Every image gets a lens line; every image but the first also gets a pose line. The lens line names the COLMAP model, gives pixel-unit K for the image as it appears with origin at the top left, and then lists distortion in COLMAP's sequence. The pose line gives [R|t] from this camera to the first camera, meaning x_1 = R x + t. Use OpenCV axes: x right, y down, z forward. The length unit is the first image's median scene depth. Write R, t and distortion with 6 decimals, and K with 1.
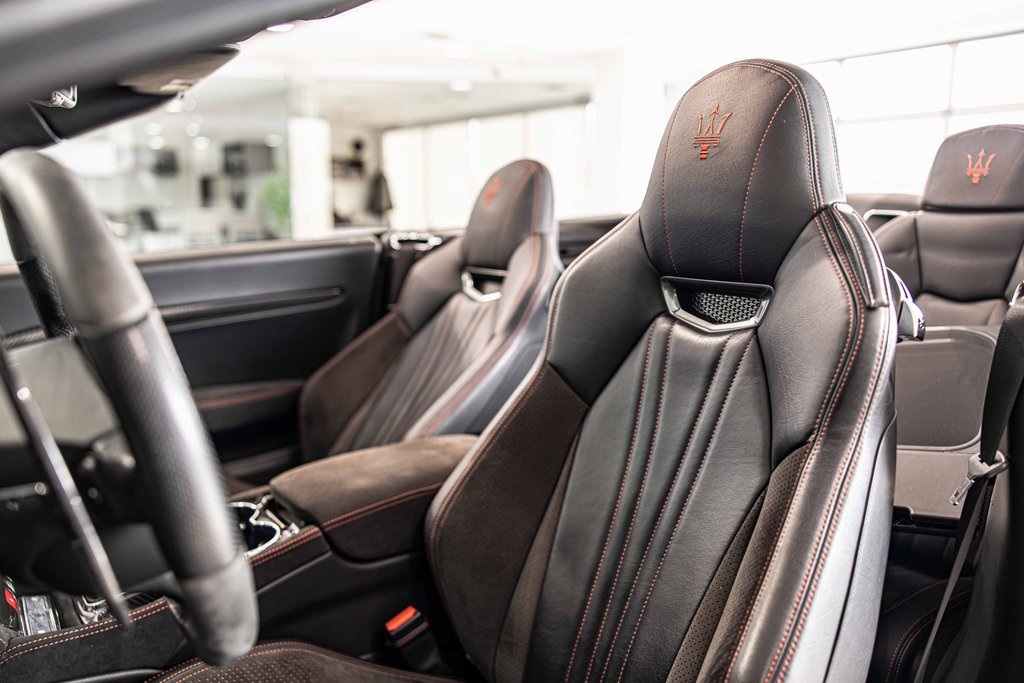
lens RADIAL K [[751.0, 0, 507.7], [0, 751.0, 340.7], [0, 0, 1]] dist [0.000006, -0.002457]
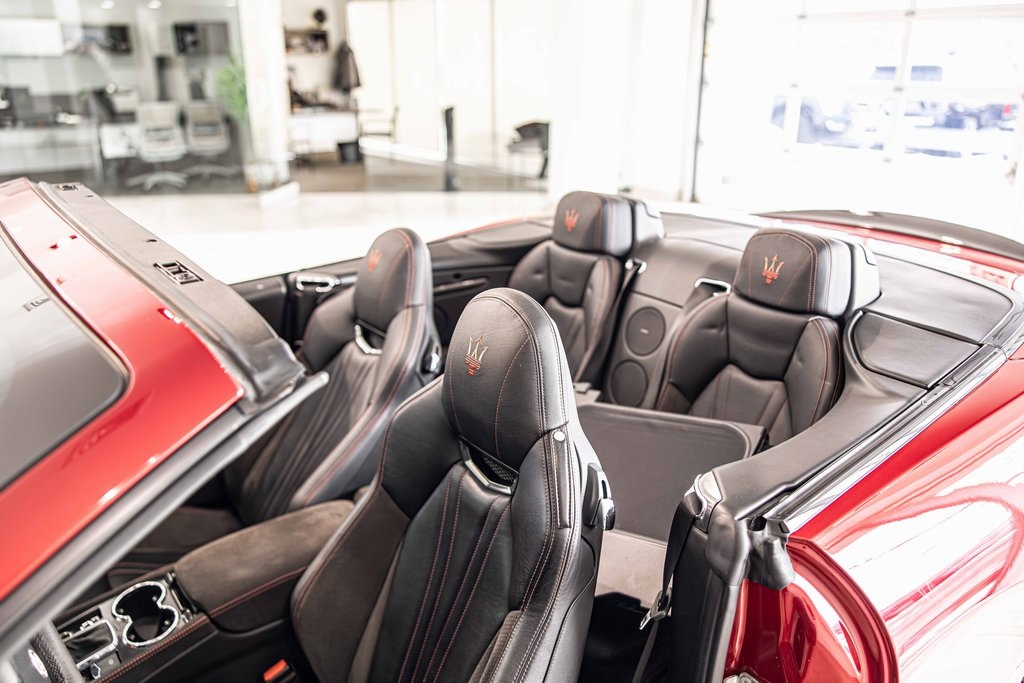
lens RADIAL K [[751.0, 0, 507.7], [0, 751.0, 340.7], [0, 0, 1]] dist [0.000006, -0.002457]
pose [[0.999762, -0.007119, 0.020645, 0.174116], [0.003235, 0.983226, 0.182361, -0.316212], [-0.021597, -0.182251, 0.983015, -0.161950]]
